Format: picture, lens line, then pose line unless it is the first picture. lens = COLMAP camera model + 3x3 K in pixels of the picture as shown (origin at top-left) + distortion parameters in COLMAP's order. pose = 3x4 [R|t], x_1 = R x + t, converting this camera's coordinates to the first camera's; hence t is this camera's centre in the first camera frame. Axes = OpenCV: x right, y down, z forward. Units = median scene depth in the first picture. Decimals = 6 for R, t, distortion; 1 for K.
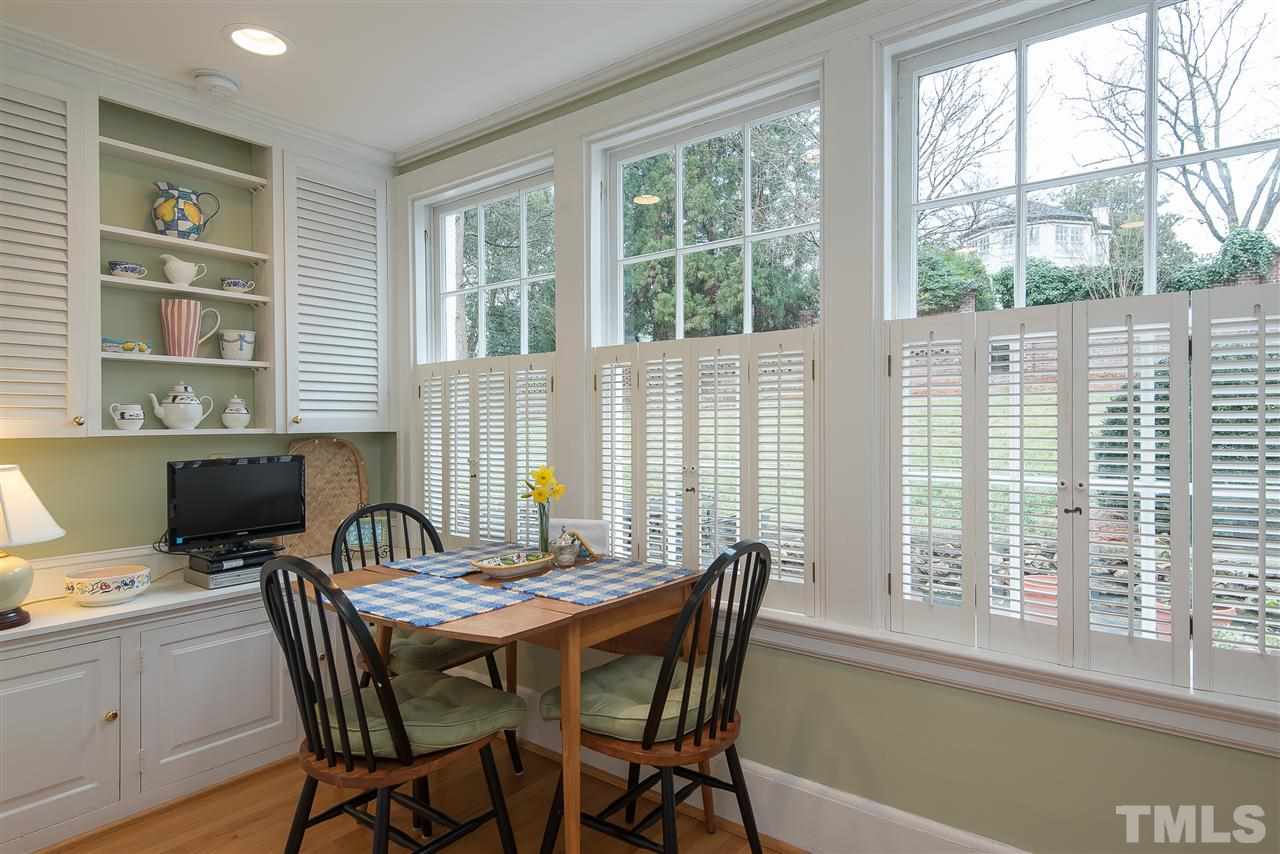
lens RADIAL K [[703.7, 0, 640.0], [0, 703.7, 427.0], [0, 0, 1]] dist [0.001349, -0.000352]
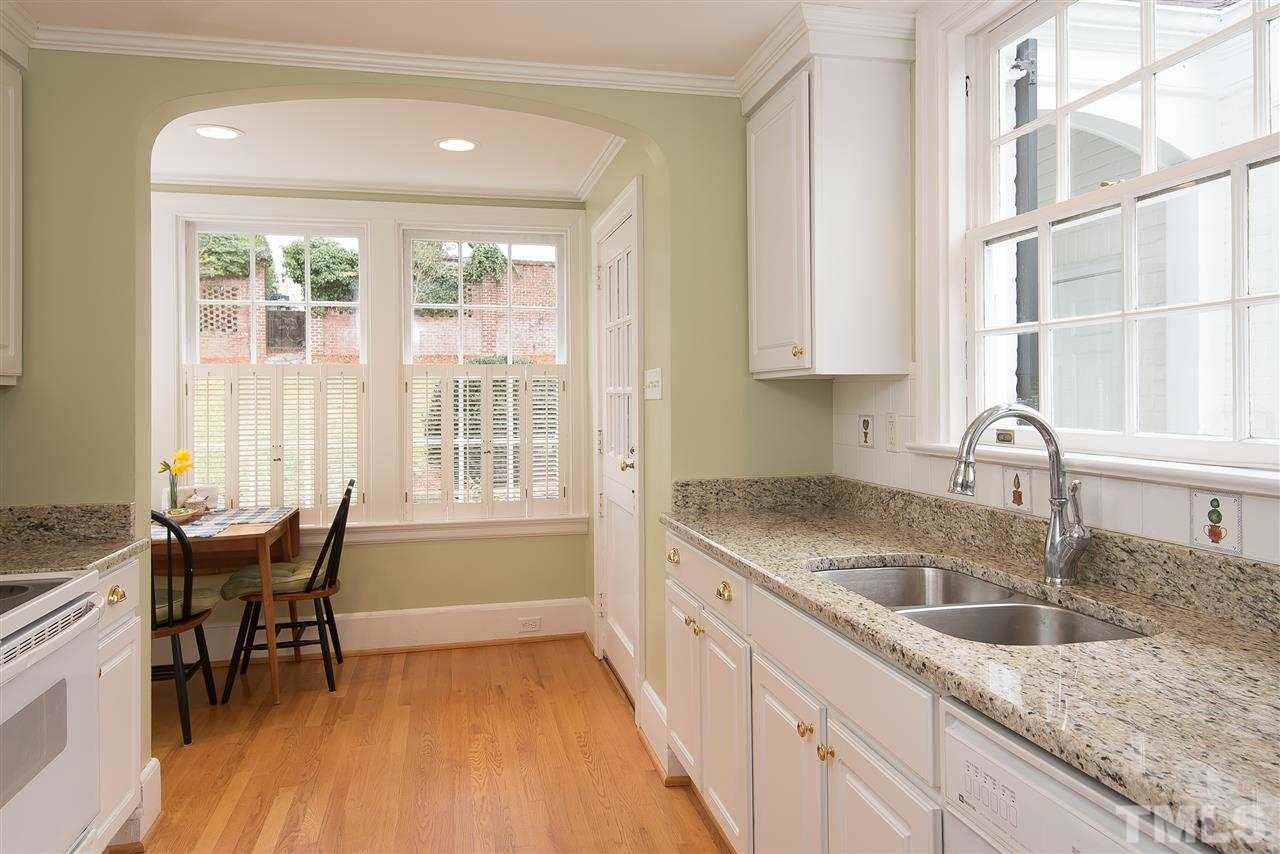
lens RADIAL K [[844.6, 0, 611.1], [0, 844.6, 427.4], [0, 0, 1]] dist [0.052414, -0.037419]
pose [[0.648807, -0.022645, 0.760616, -0.098195], [0.002287, 0.999611, 0.027809, -0.004182], [-0.760949, -0.016304, 0.648606, -0.090449]]
